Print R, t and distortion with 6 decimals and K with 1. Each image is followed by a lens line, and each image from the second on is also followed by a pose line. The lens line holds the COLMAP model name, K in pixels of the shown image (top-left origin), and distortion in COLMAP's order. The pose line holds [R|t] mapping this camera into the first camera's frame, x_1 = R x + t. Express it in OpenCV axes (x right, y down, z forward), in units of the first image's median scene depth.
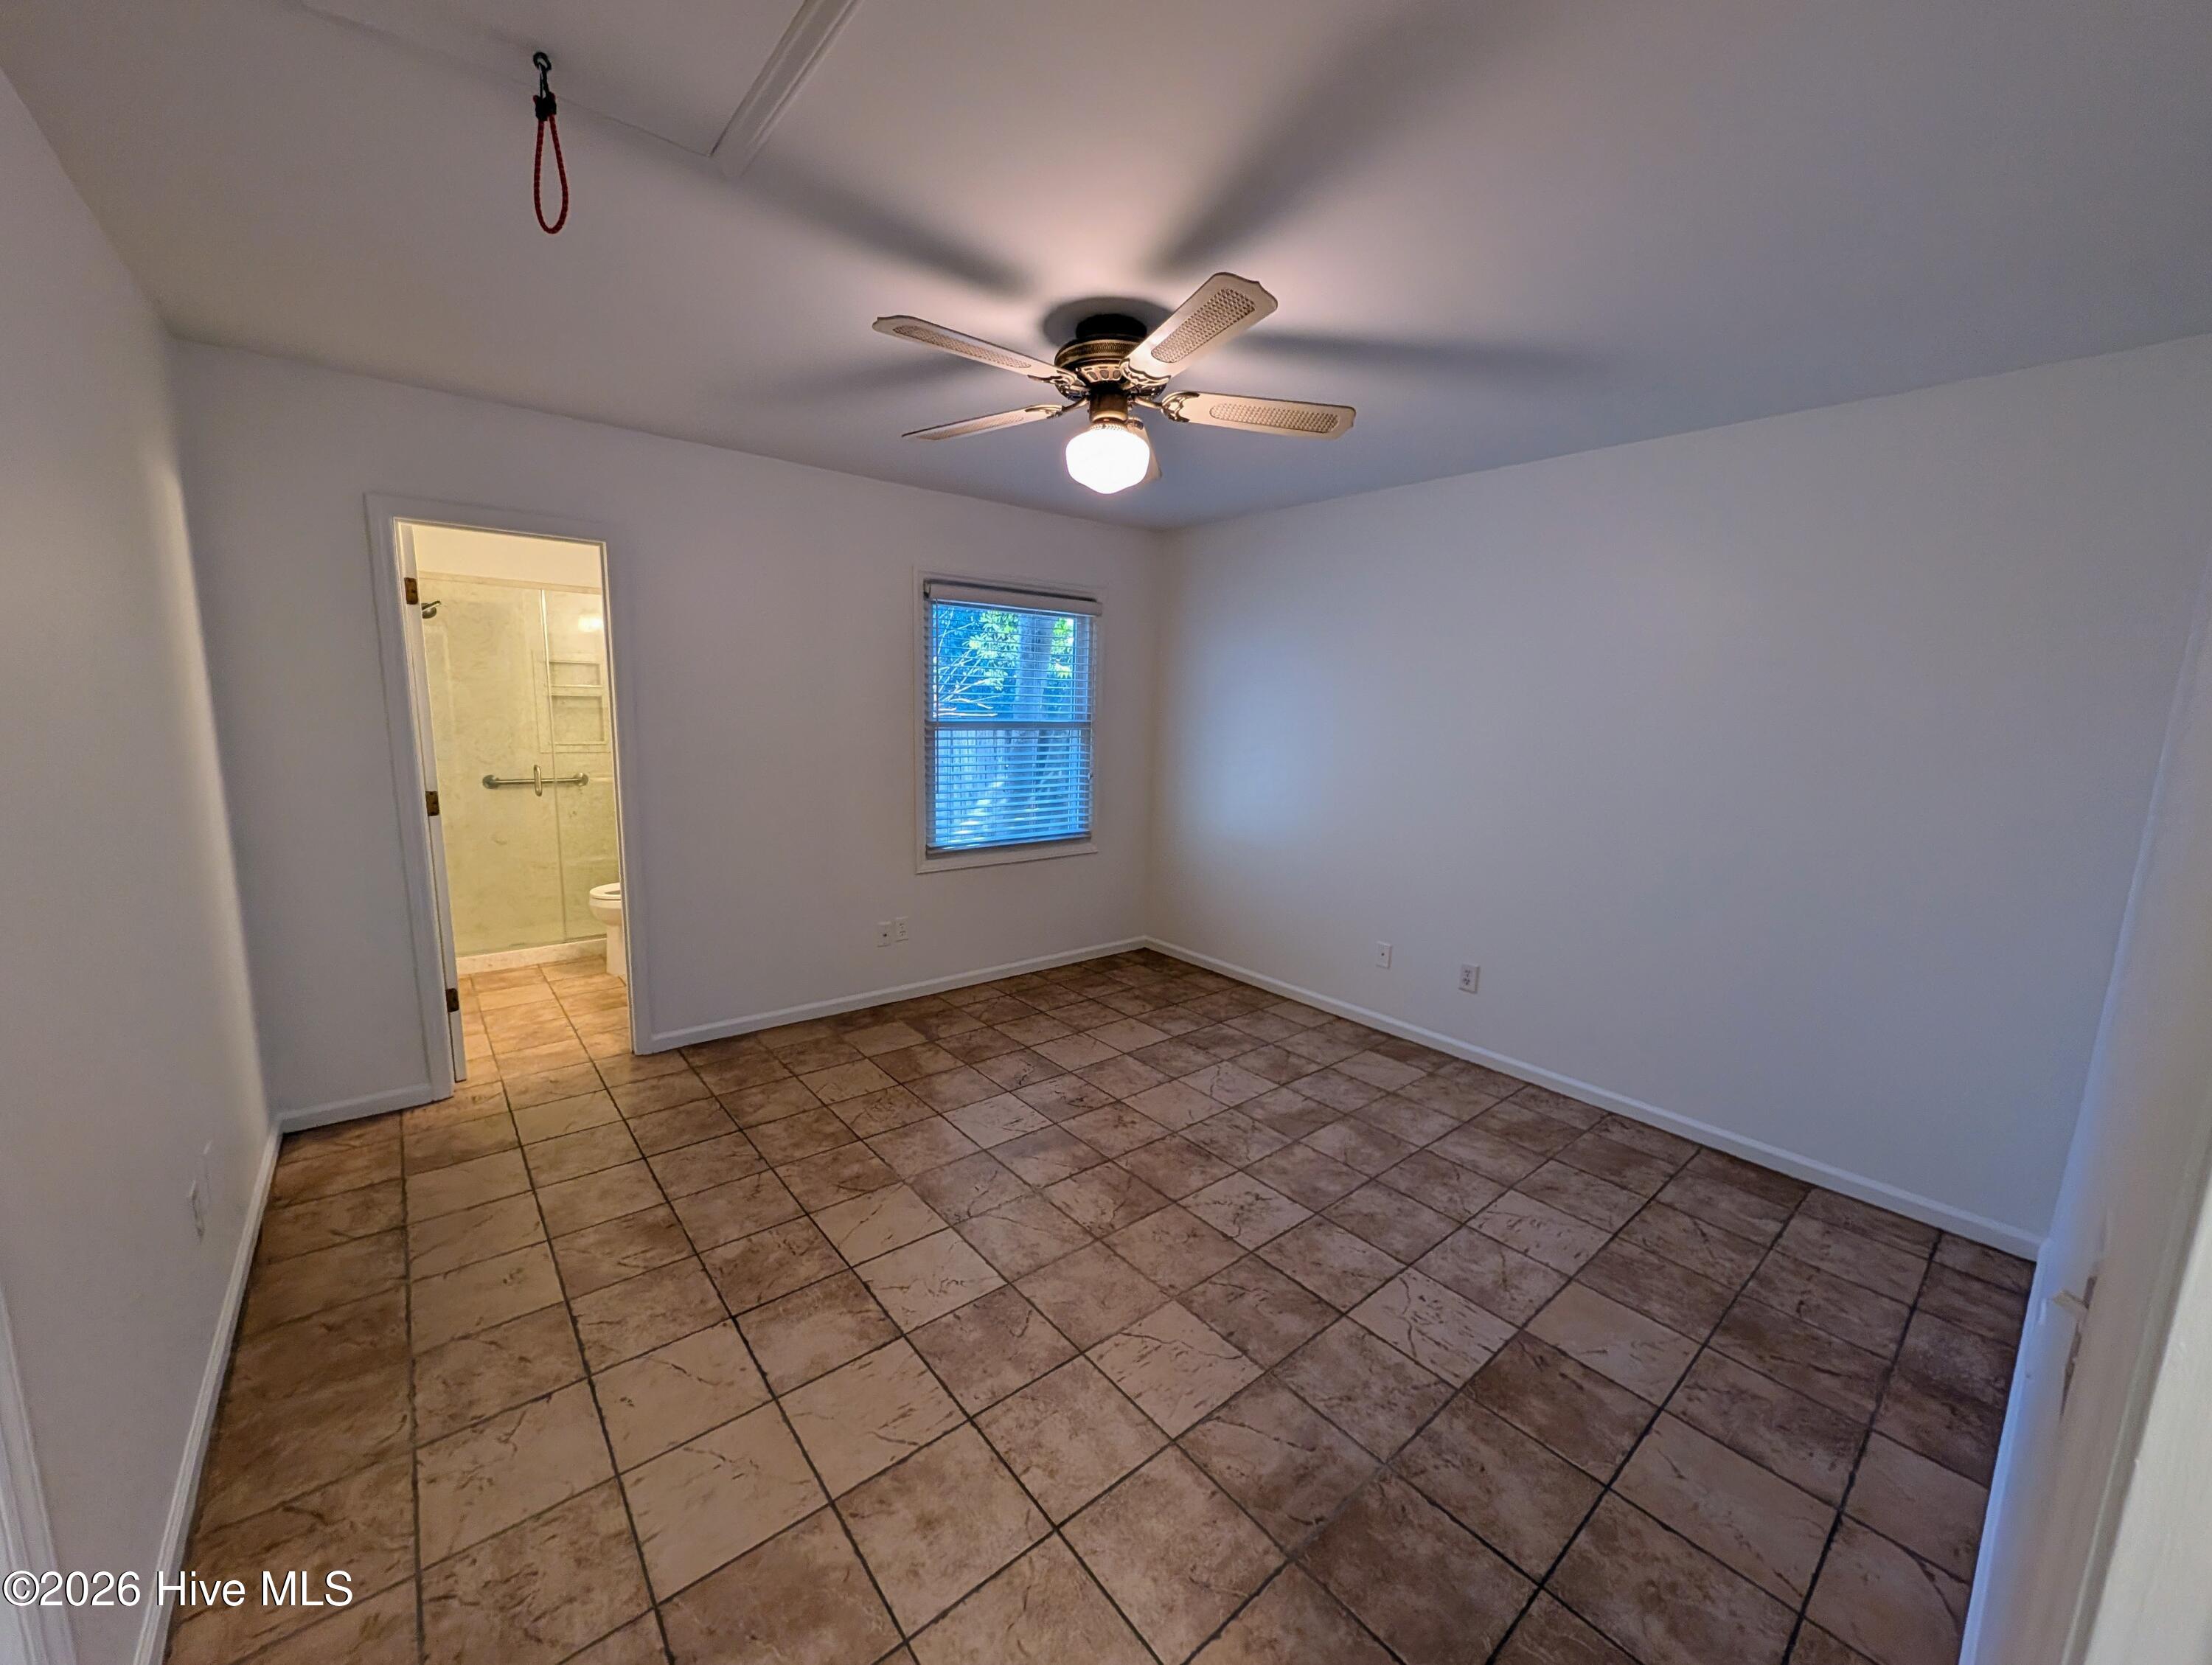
lens RADIAL K [[851.1, 0, 1094.0], [0, 851.1, 840.9], [0, 0, 1]] dist [0.000104, -0.000556]
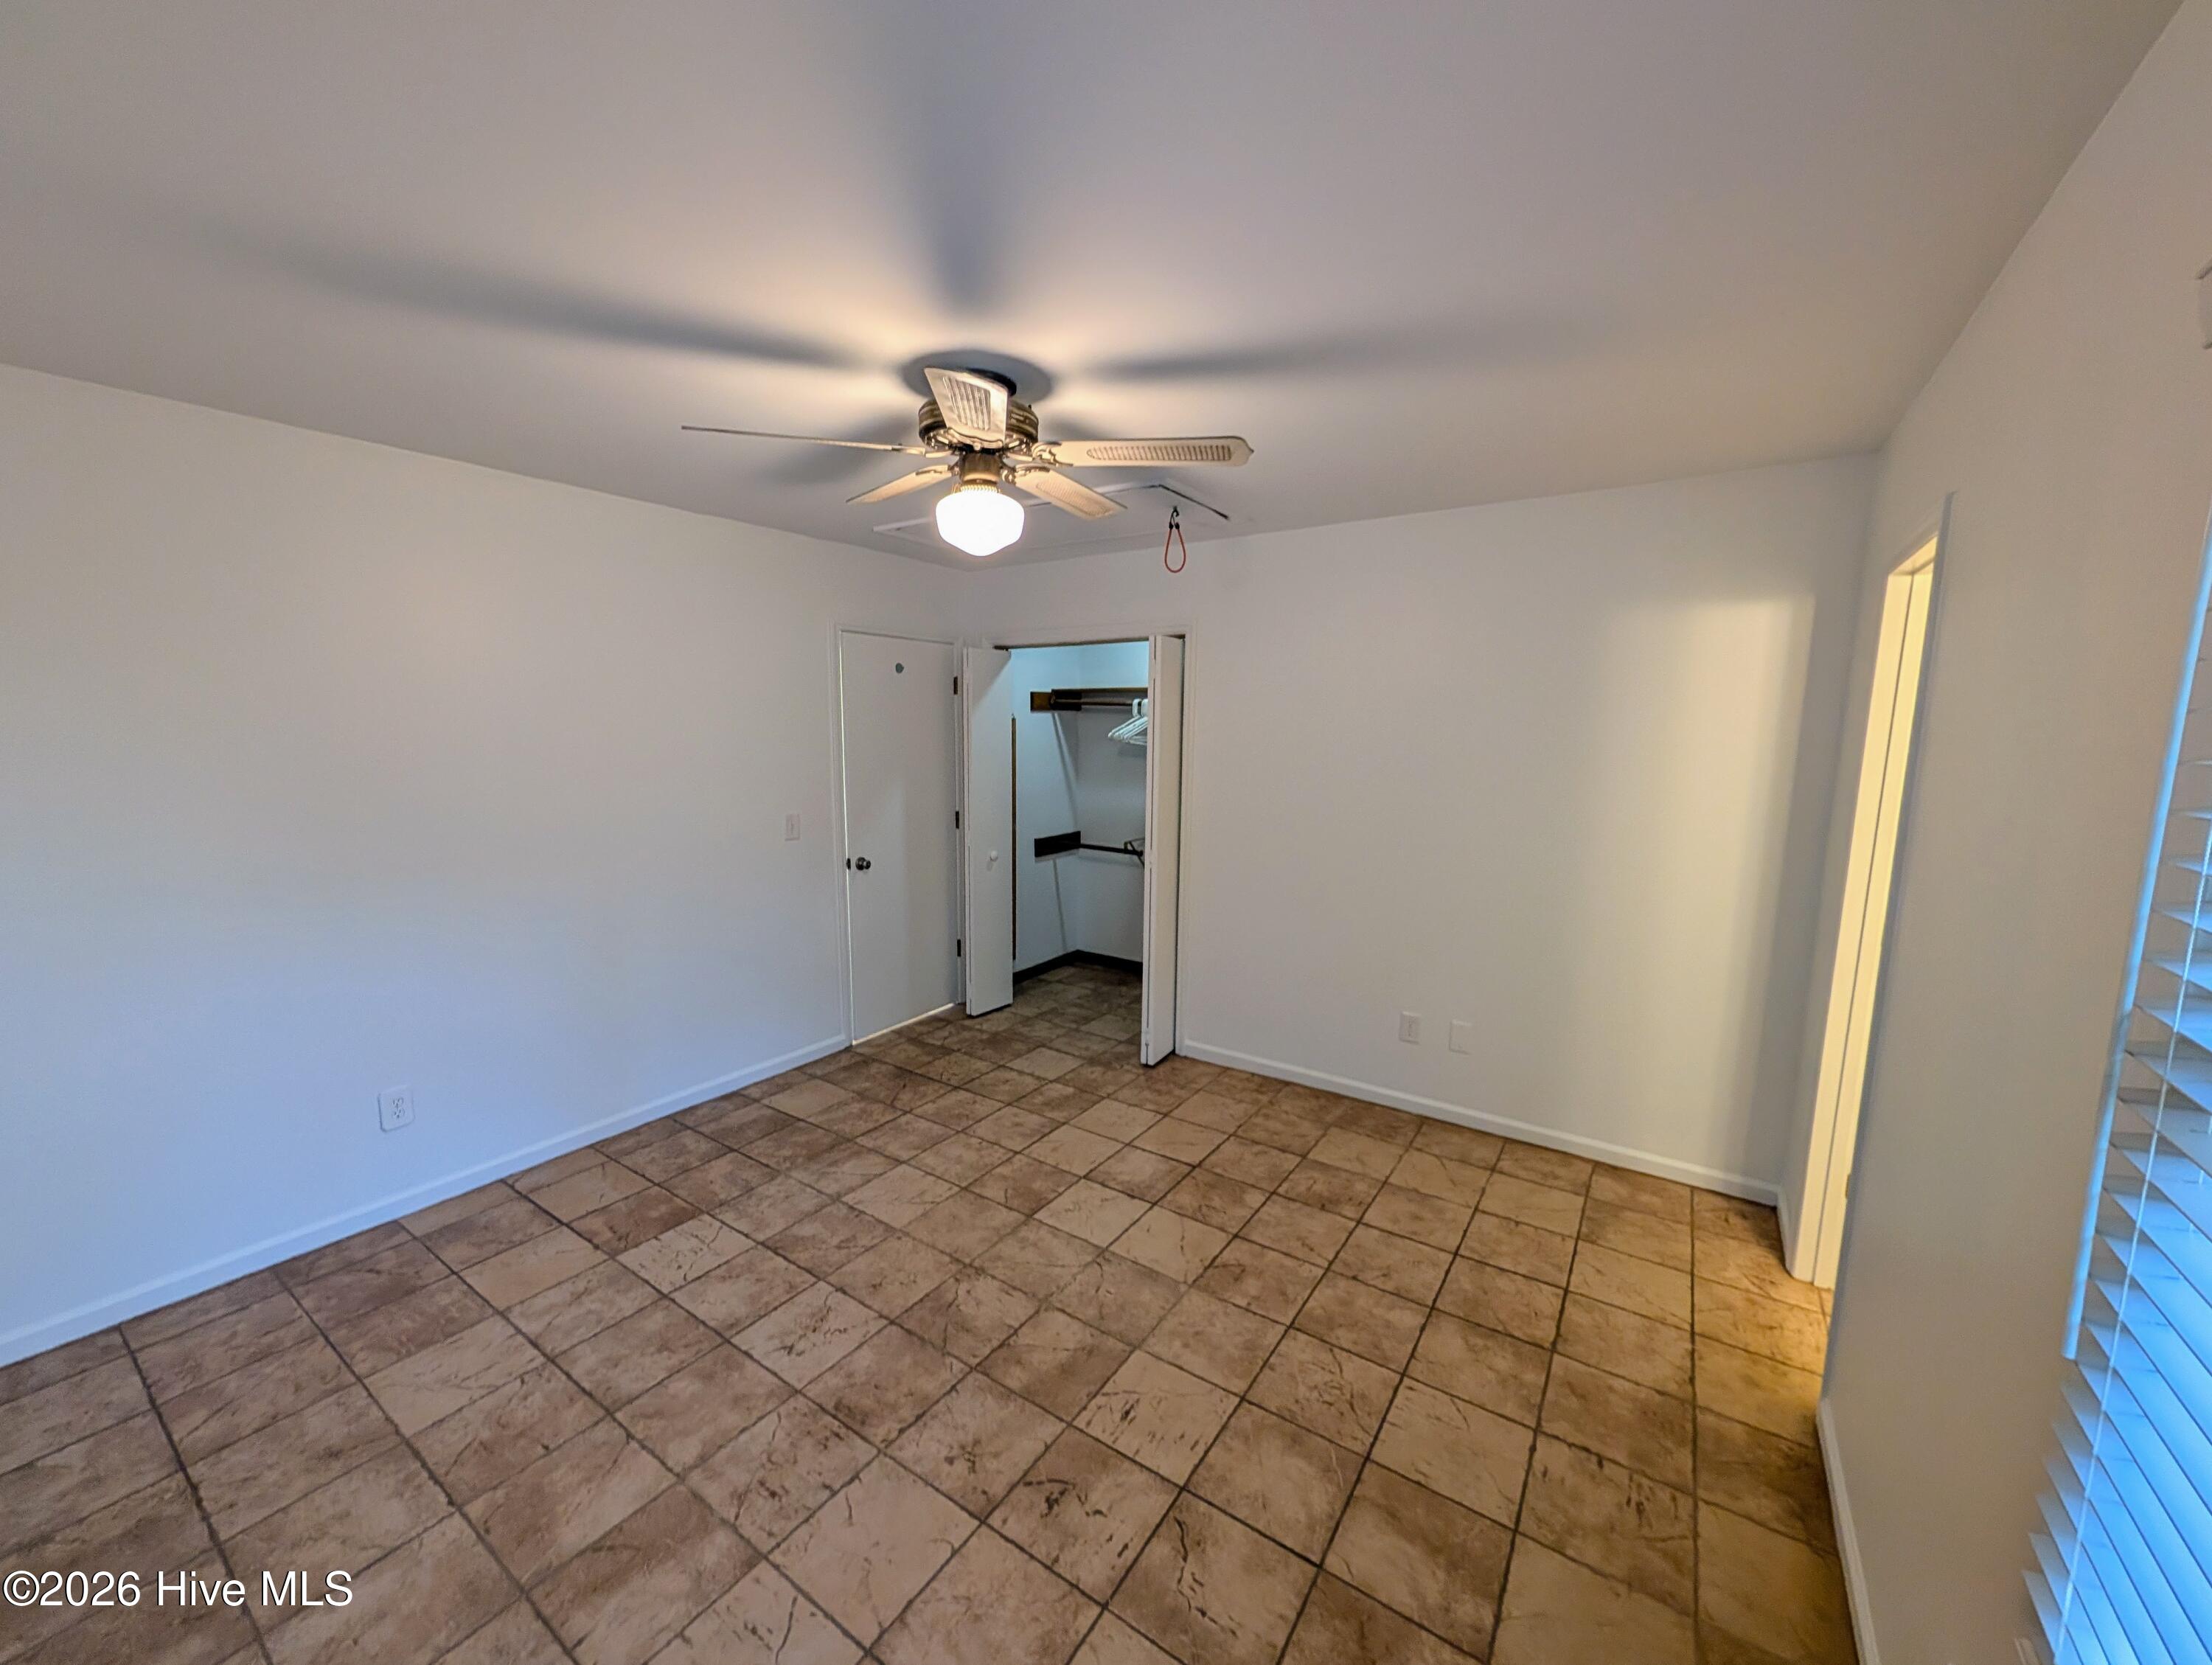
lens RADIAL K [[851.1, 0, 1094.0], [0, 851.1, 840.9], [0, 0, 1]] dist [0.000104, -0.000556]
pose [[-0.961197, 0.001917, -0.275857, 0.148381], [-0.079416, 0.955721, 0.283357, -0.360469], [0.264186, 0.294269, -0.918483, 1.883895]]
